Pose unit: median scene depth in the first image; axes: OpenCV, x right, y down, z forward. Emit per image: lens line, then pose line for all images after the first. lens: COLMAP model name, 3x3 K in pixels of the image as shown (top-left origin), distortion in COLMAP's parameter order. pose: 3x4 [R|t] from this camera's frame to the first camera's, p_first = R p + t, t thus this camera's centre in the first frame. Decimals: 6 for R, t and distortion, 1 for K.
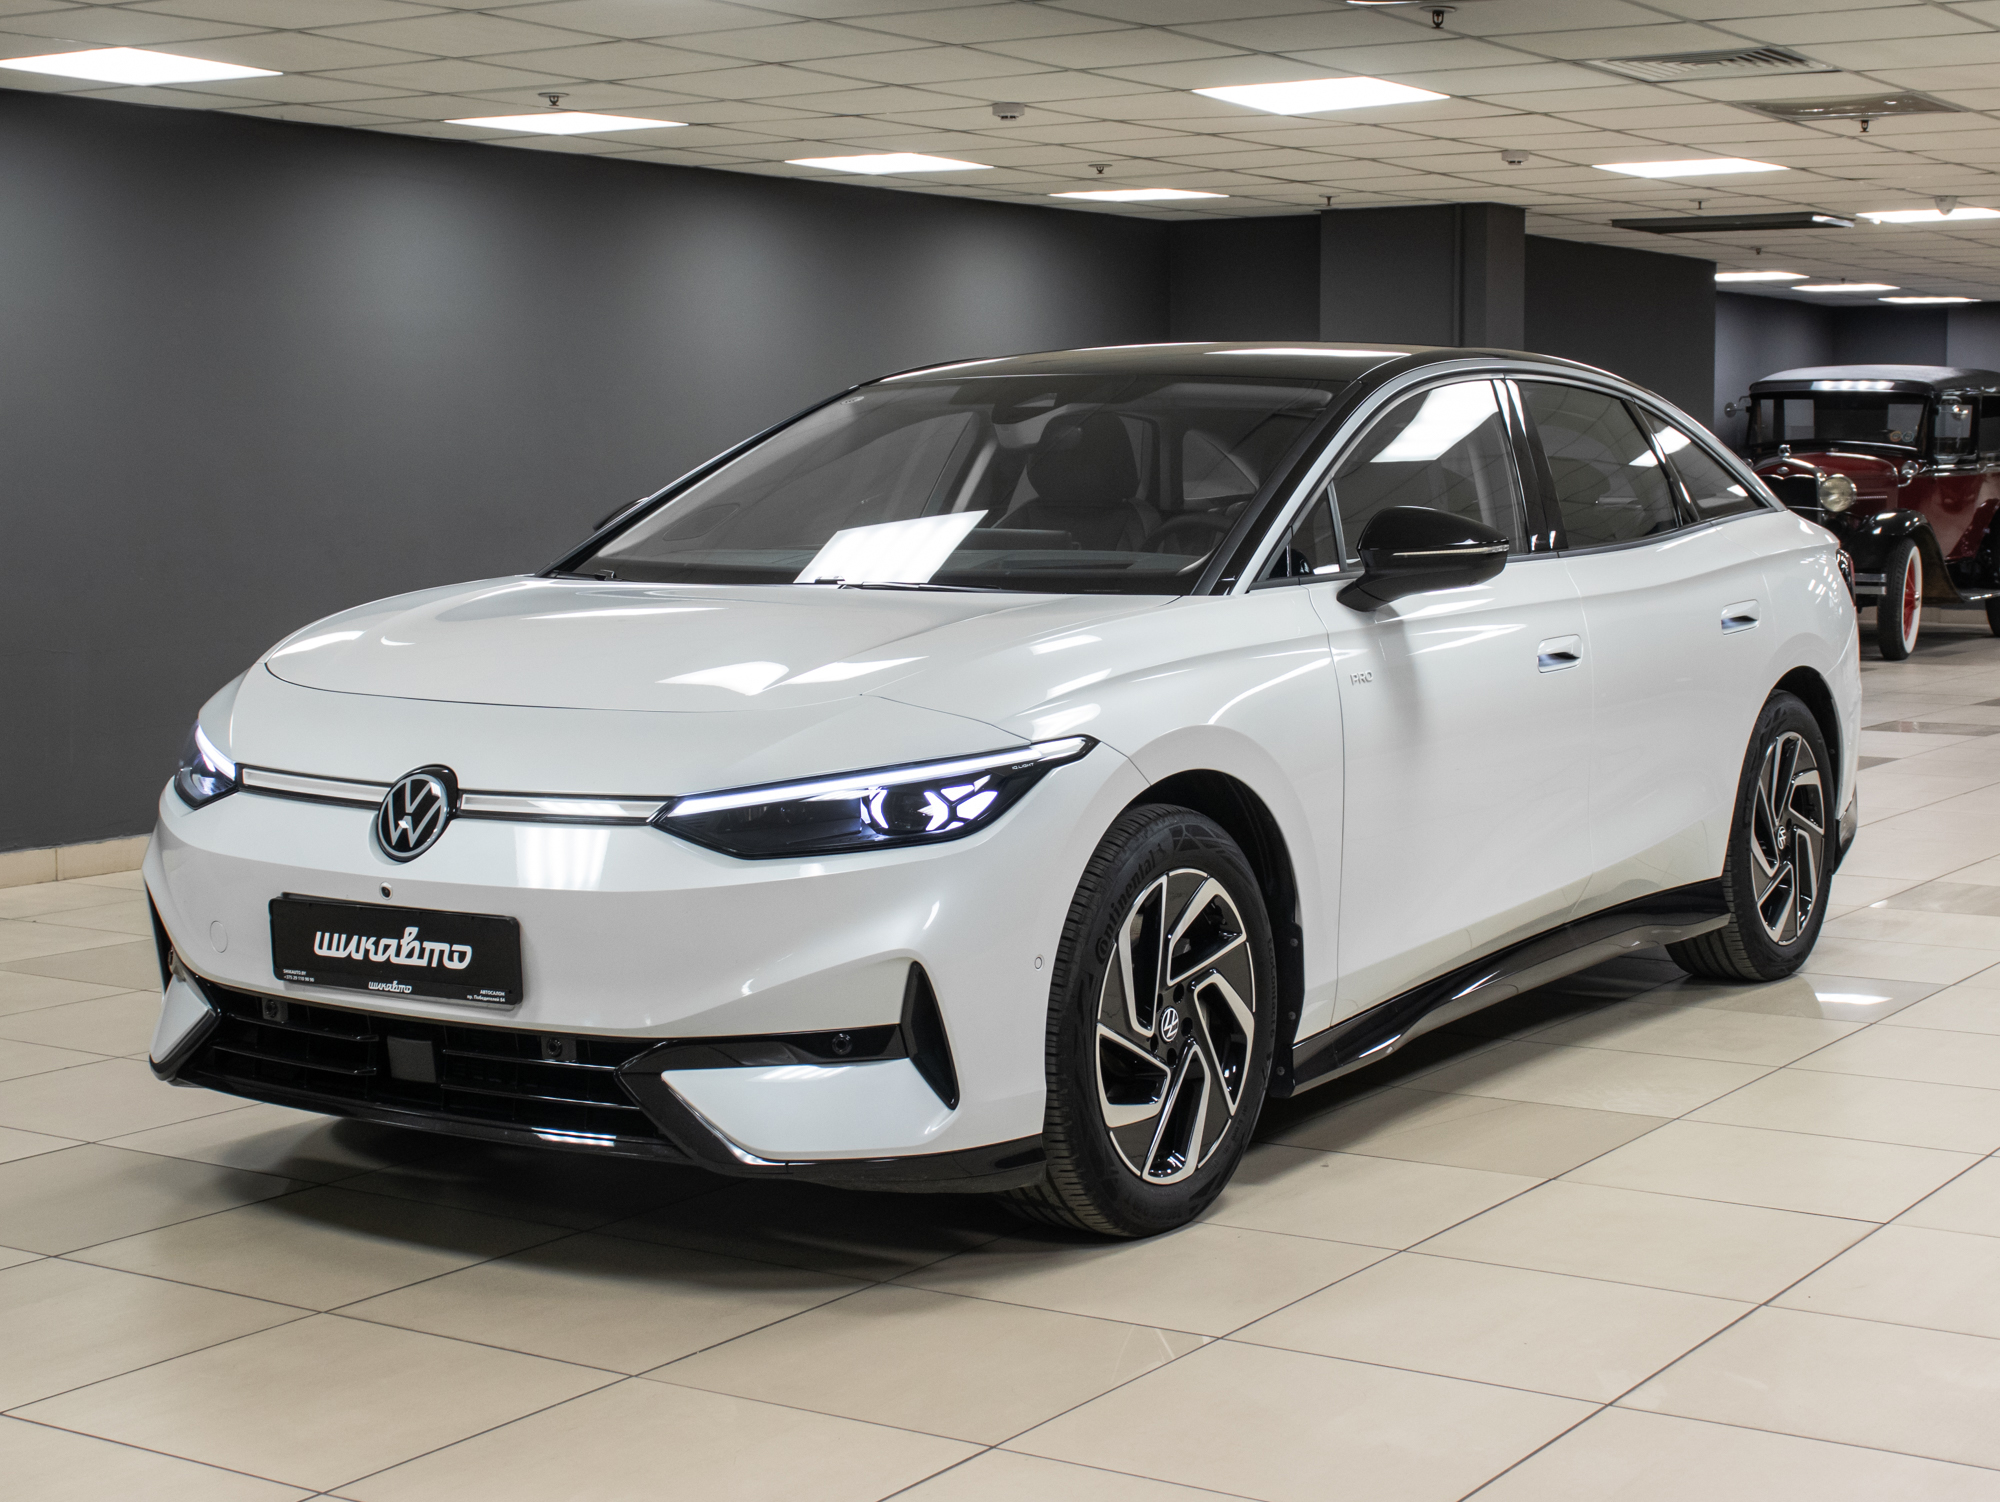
lens RADIAL K [[3113.9, 0, 1000.0], [0, 3113.9, 751.0], [0, 0, 1]] dist [-0.009734, -0.027302]
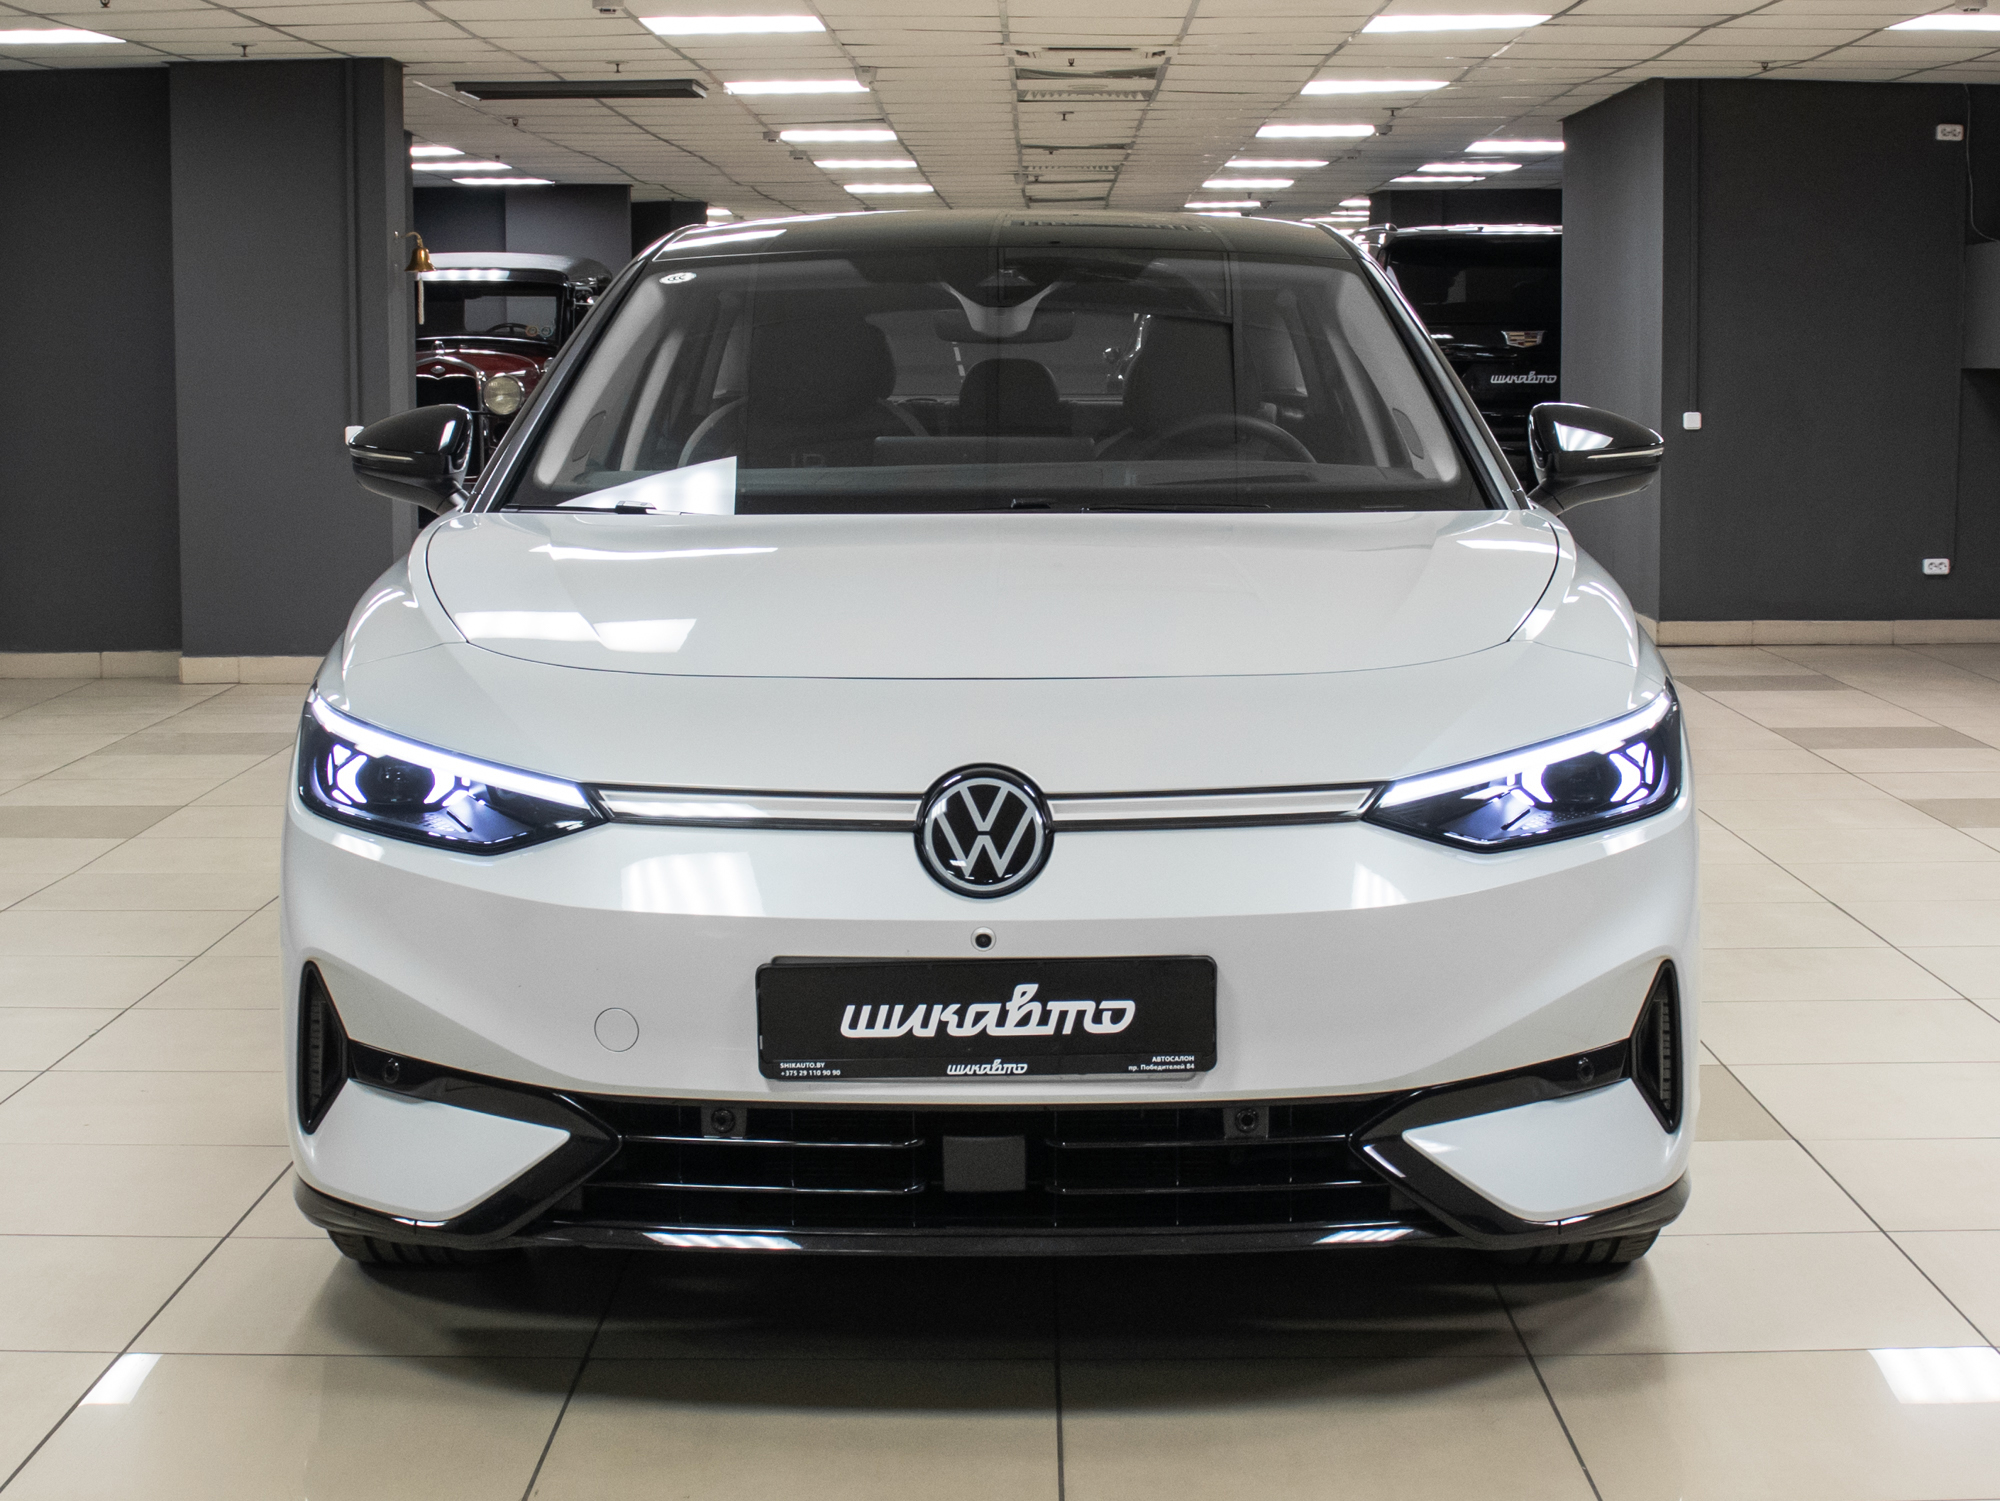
lens RADIAL K [[3499.4, 0, 1000.0], [0, 3499.4, 750.5], [0, 0, 1]] dist [-0.130213, 0.102696]
pose [[0.844971, -0.064863, 0.530864, -0.625692], [0.055247, 0.997894, 0.033990, -0.027120], [-0.531950, 0.000608, 0.846775, 0.297454]]
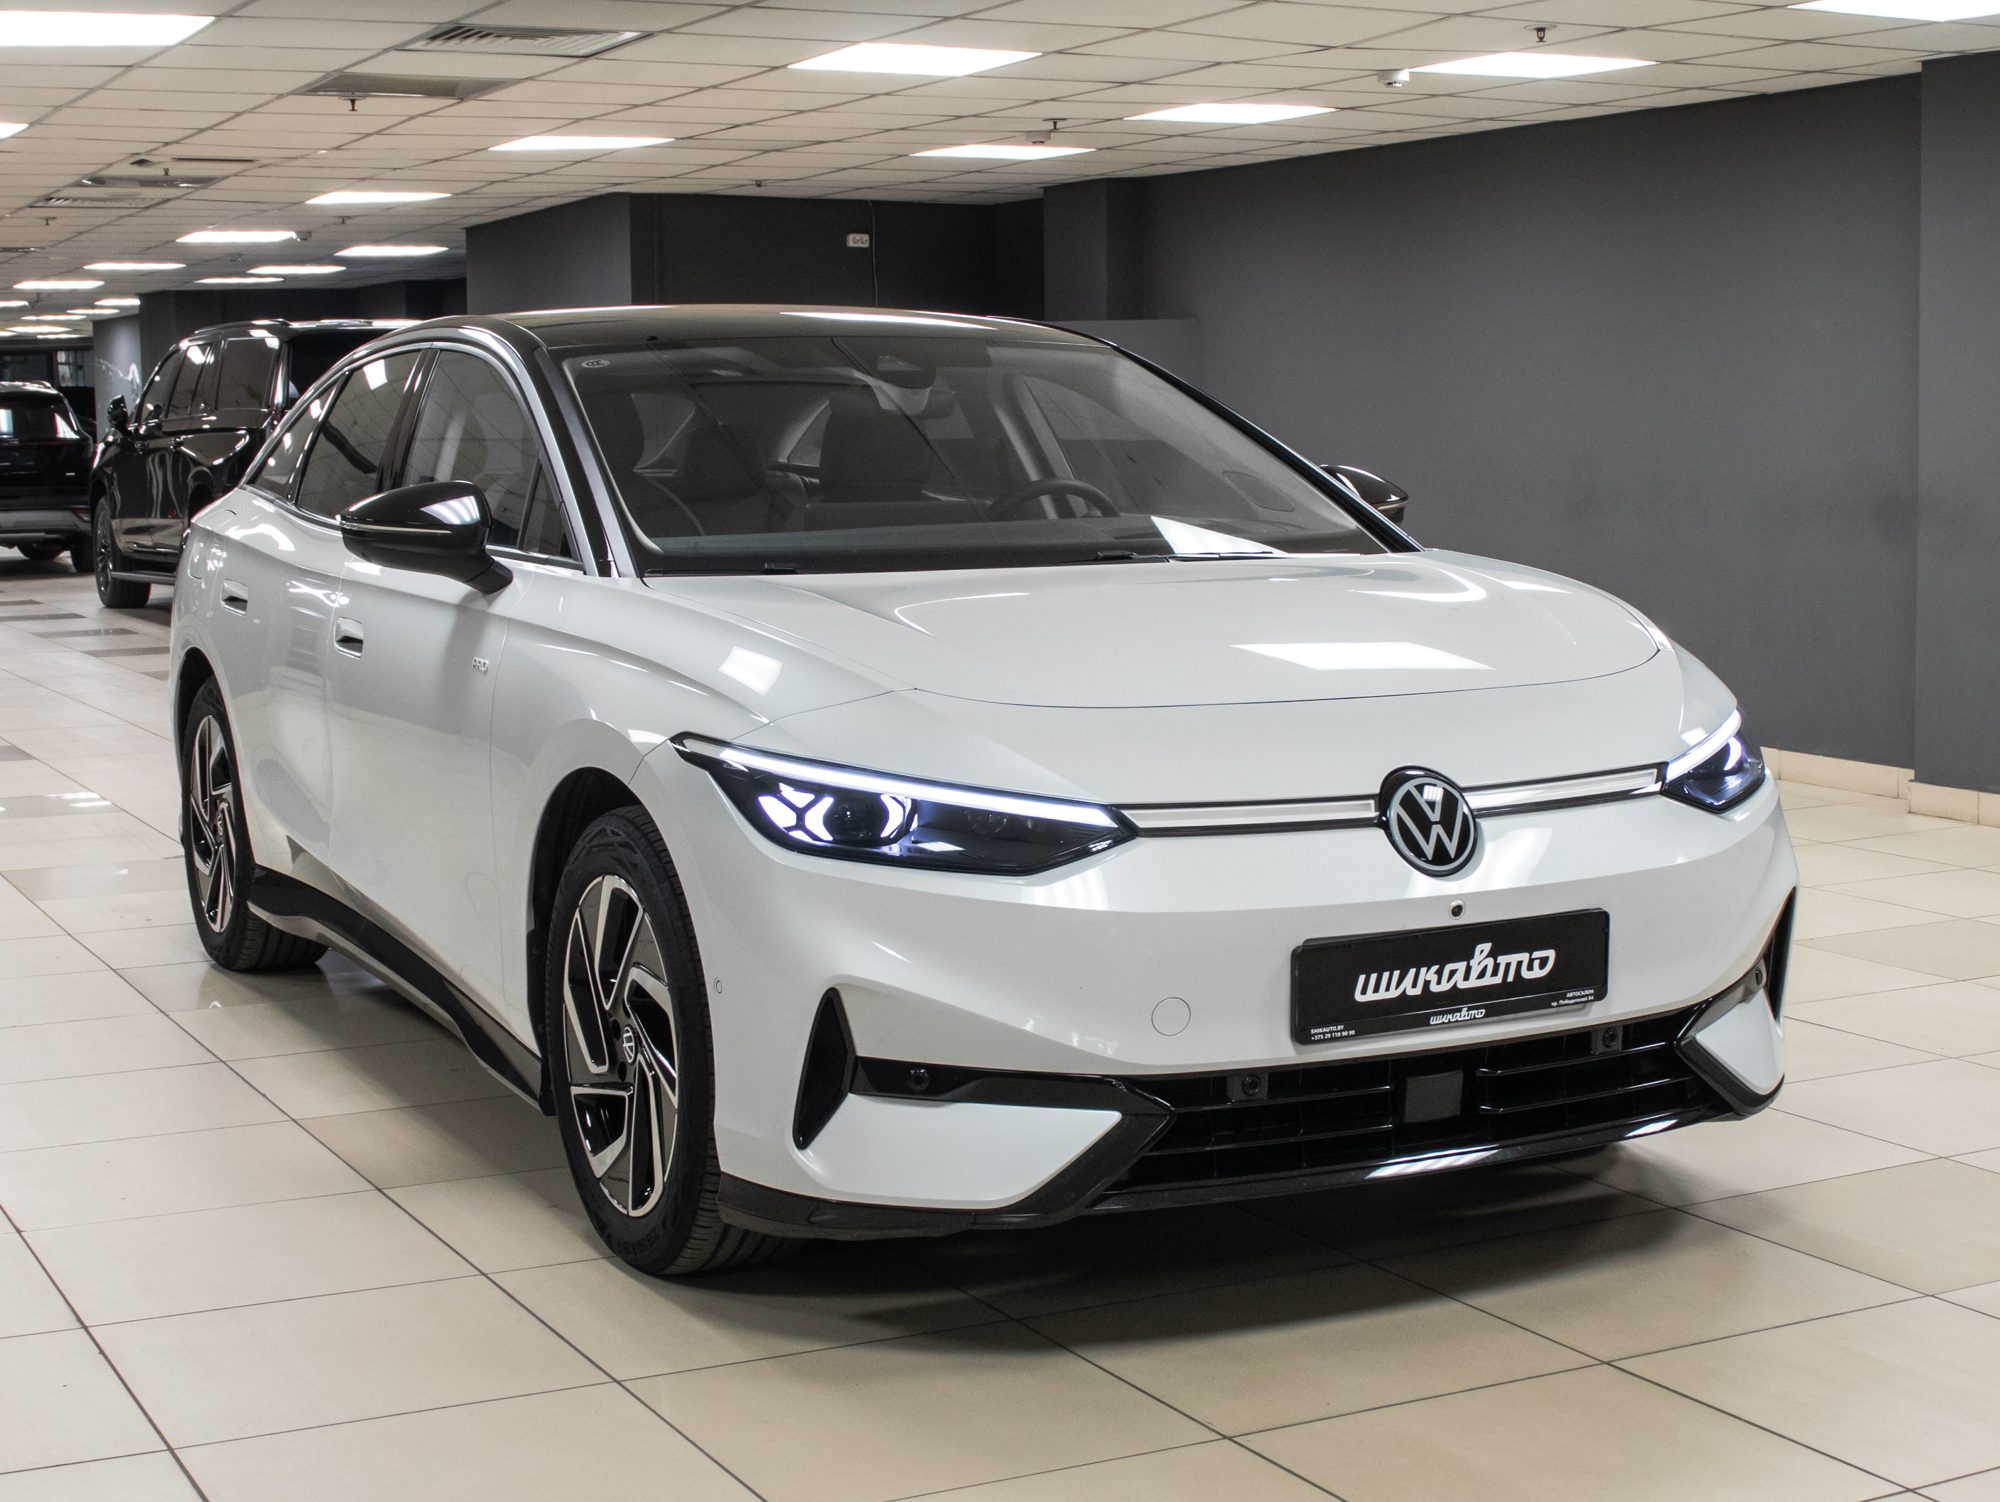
lens RADIAL K [[3120.5, 0, 1000.0], [0, 3120.5, 751.0], [0, 0, 1]] dist [-0.266813, 0.253096]
pose [[0.503179, -0.099826, 0.858397, -1.013100], [0.094833, 0.993685, 0.059970, -0.065143], [-0.858963, 0.051229, 0.509468, 0.654907]]
